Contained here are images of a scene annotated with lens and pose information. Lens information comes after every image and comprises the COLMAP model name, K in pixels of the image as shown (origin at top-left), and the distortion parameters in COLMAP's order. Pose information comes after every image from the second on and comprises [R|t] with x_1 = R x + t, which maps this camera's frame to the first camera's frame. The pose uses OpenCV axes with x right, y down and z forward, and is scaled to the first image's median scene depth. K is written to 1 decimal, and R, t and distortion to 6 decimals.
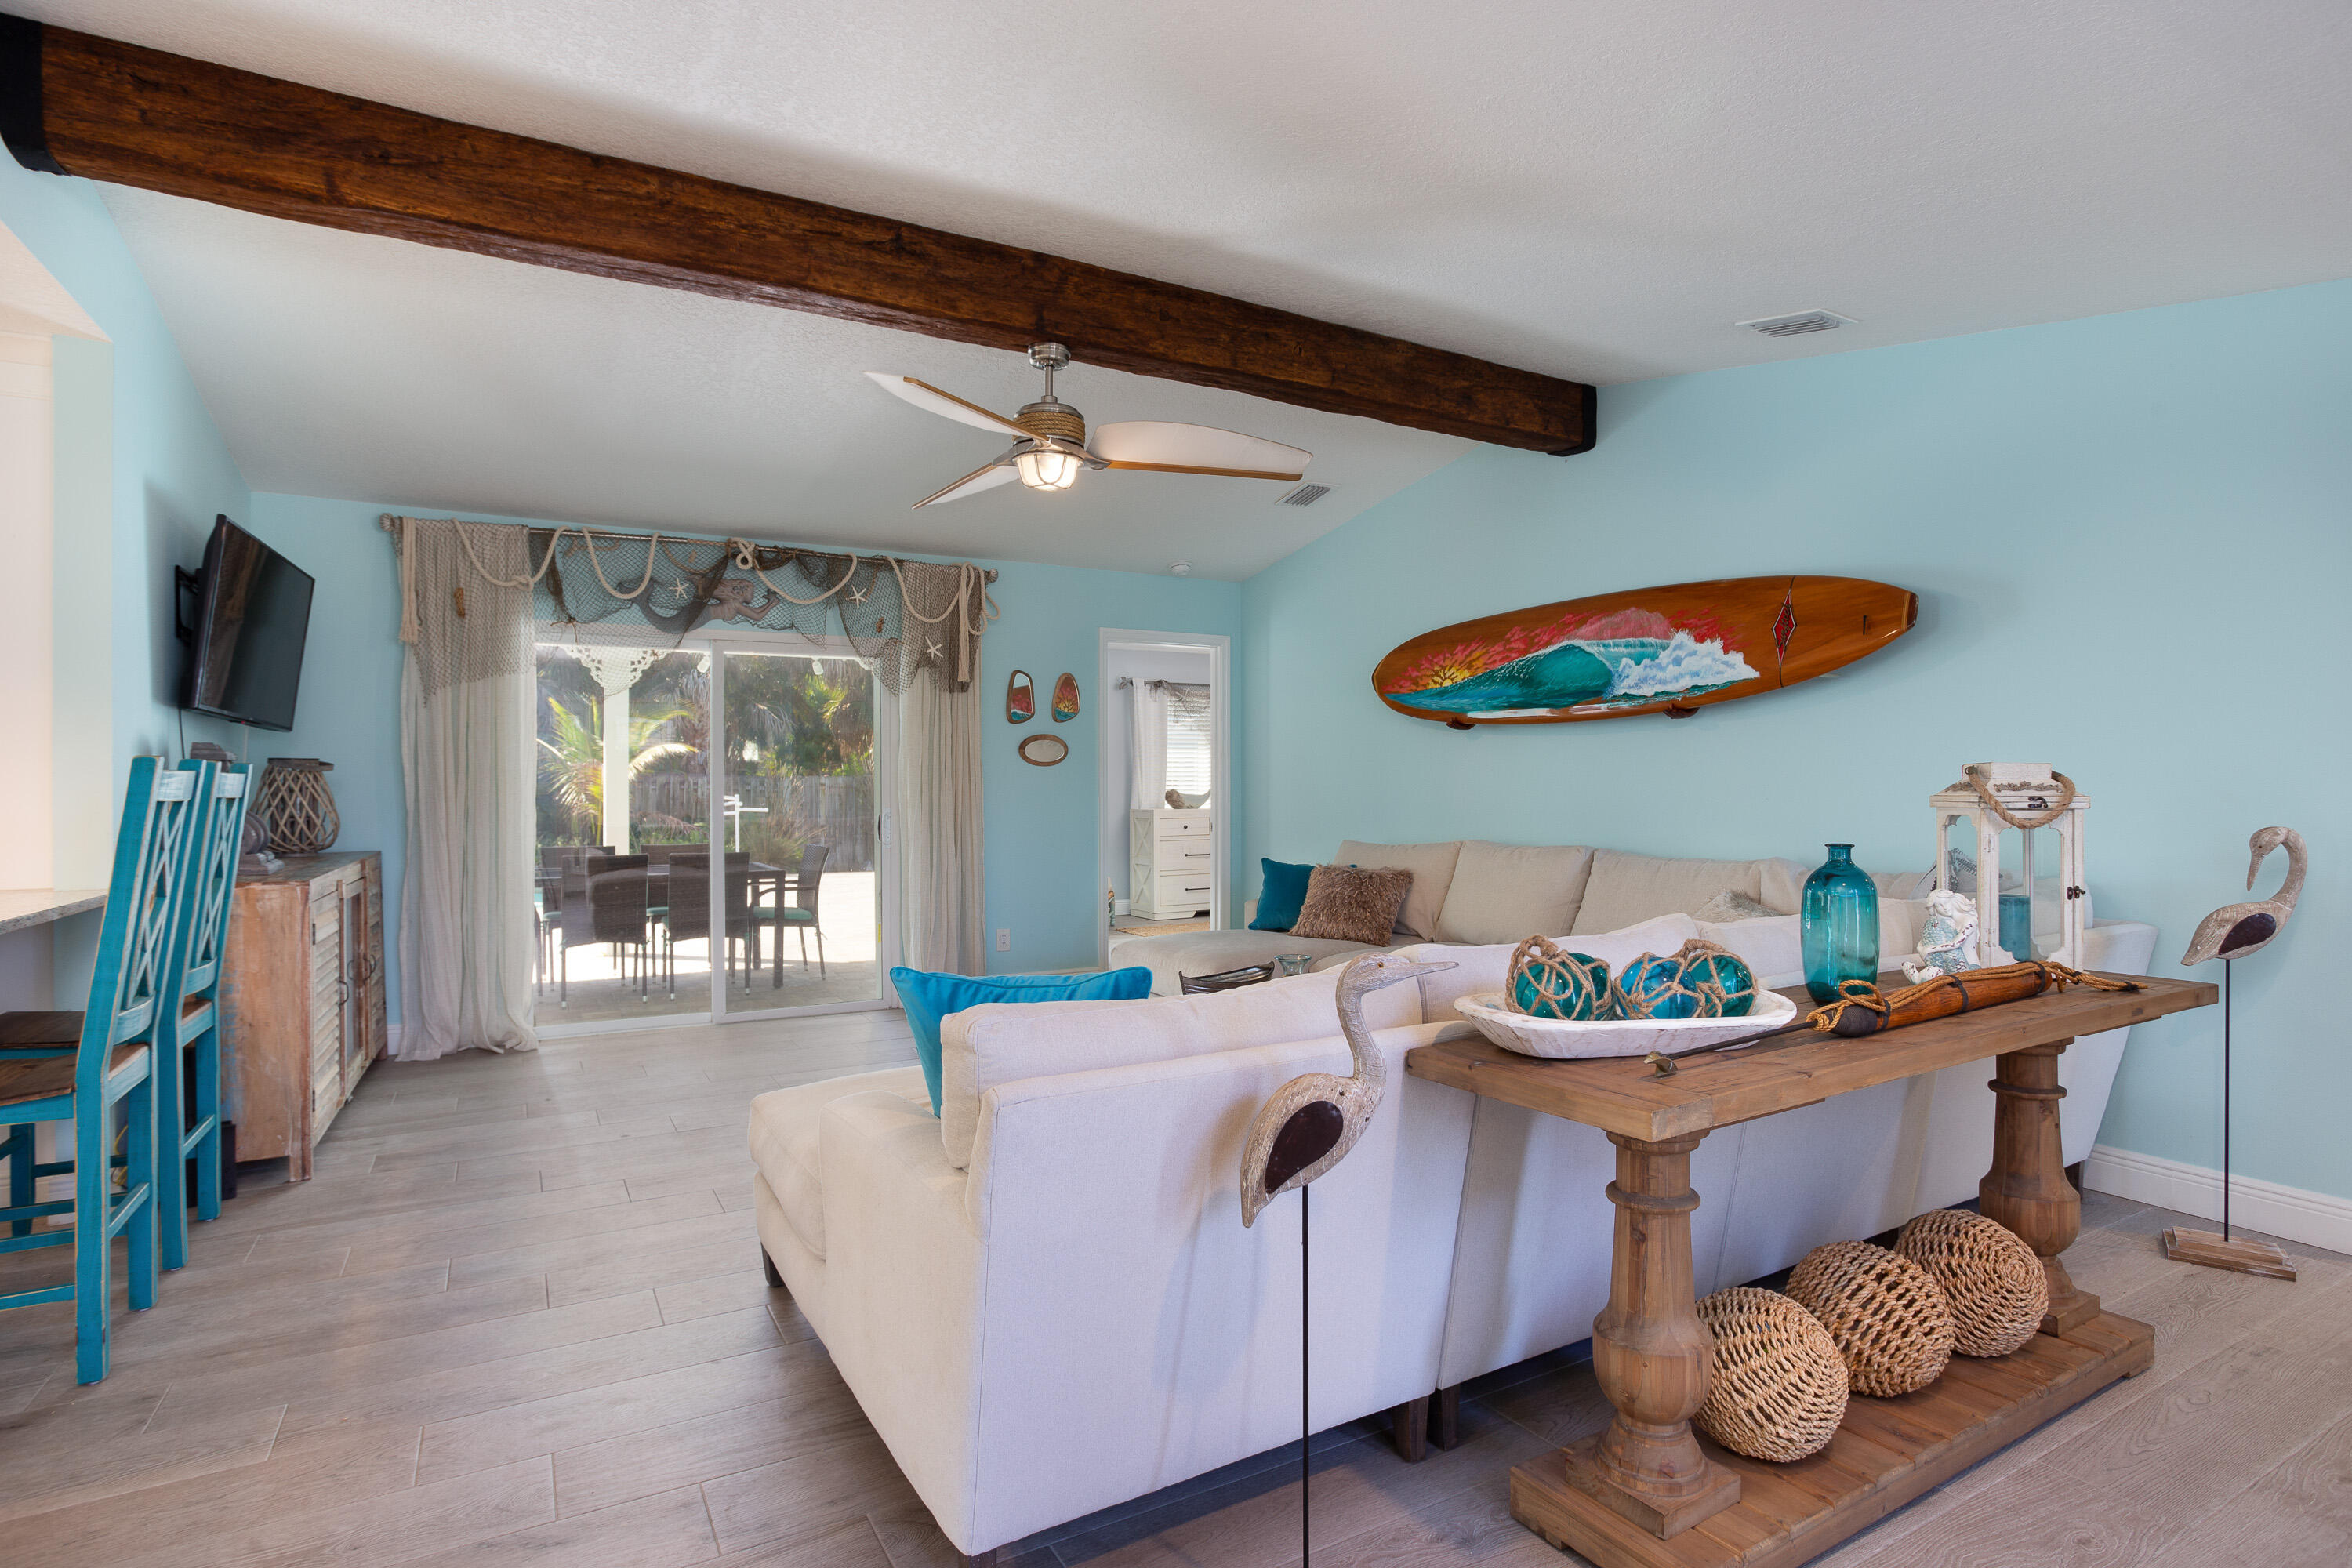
lens RADIAL K [[1211.5, 0, 1175.8], [0, 1211.5, 783.6], [0, 0, 1]] dist [-0.041063, 0.013909]
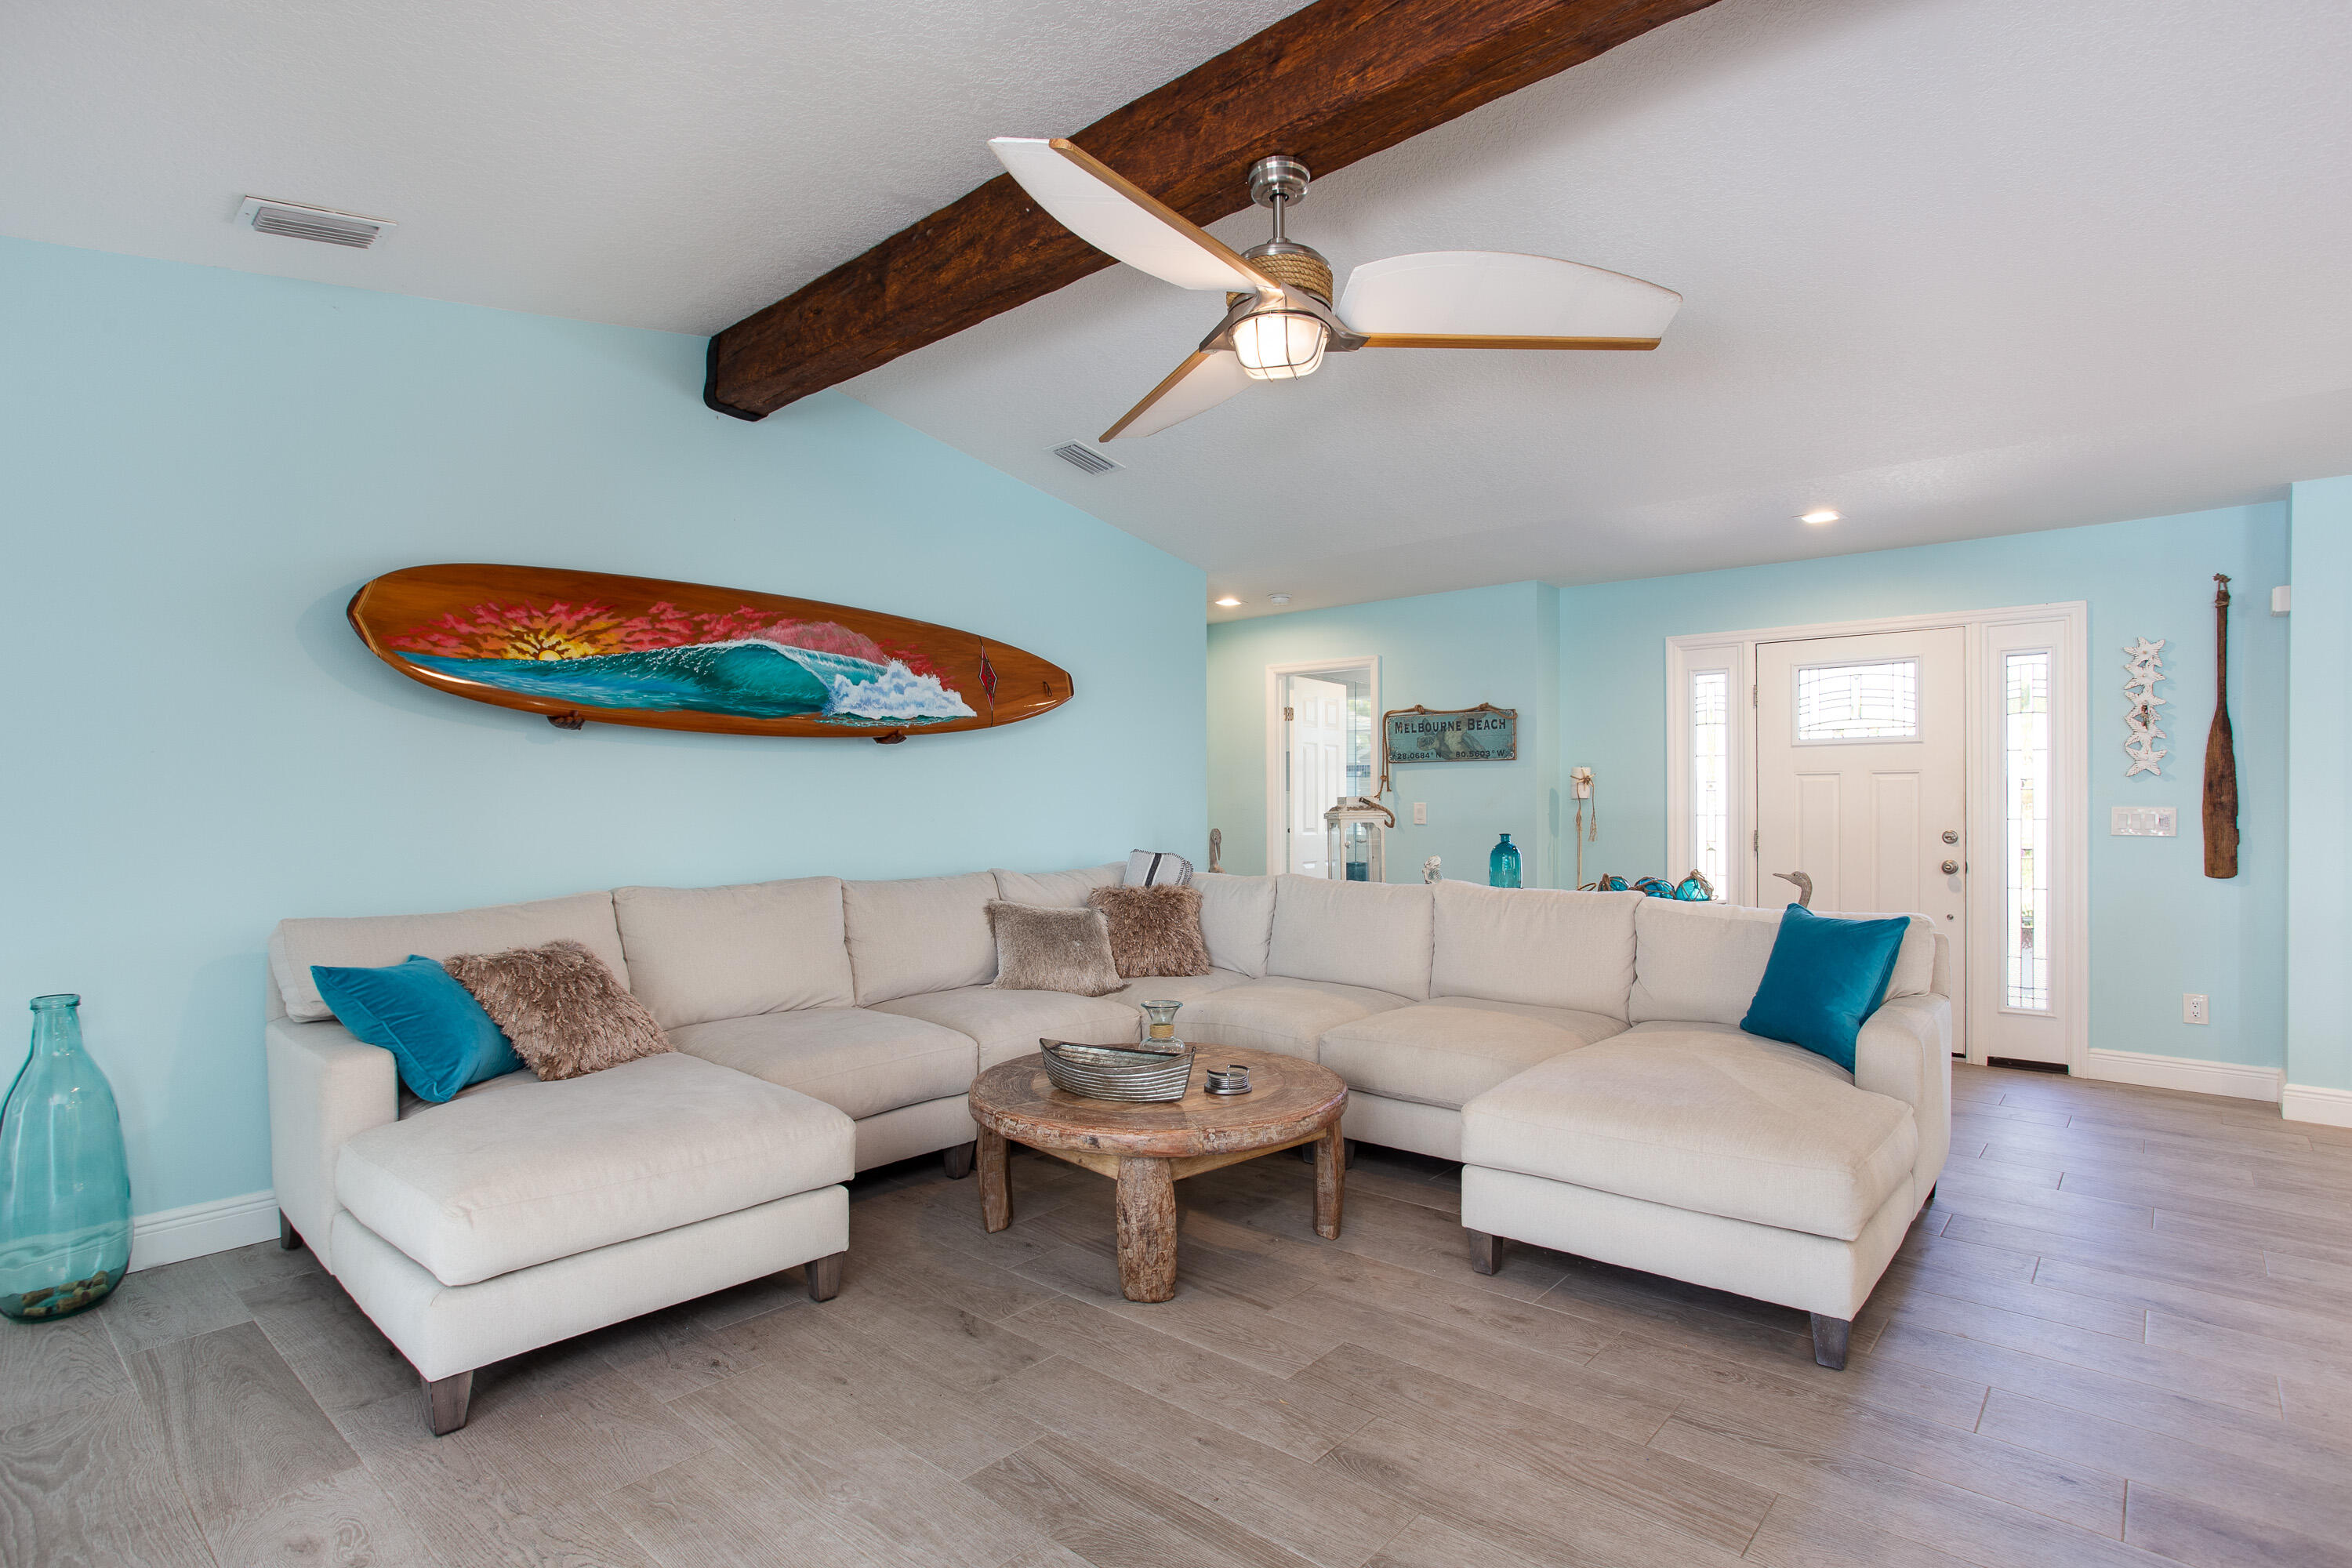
lens RADIAL K [[1161.1, 0, 1175.3], [0, 1161.1, 798.3], [0, 0, 1]] dist [-0.000483, -0.000057]
pose [[-0.299553, 0.012403, 0.953999, -0.587939], [0.004016, 0.999923, -0.011739, 0.004627], [-0.954071, 0.000314, -0.299580, 1.044306]]
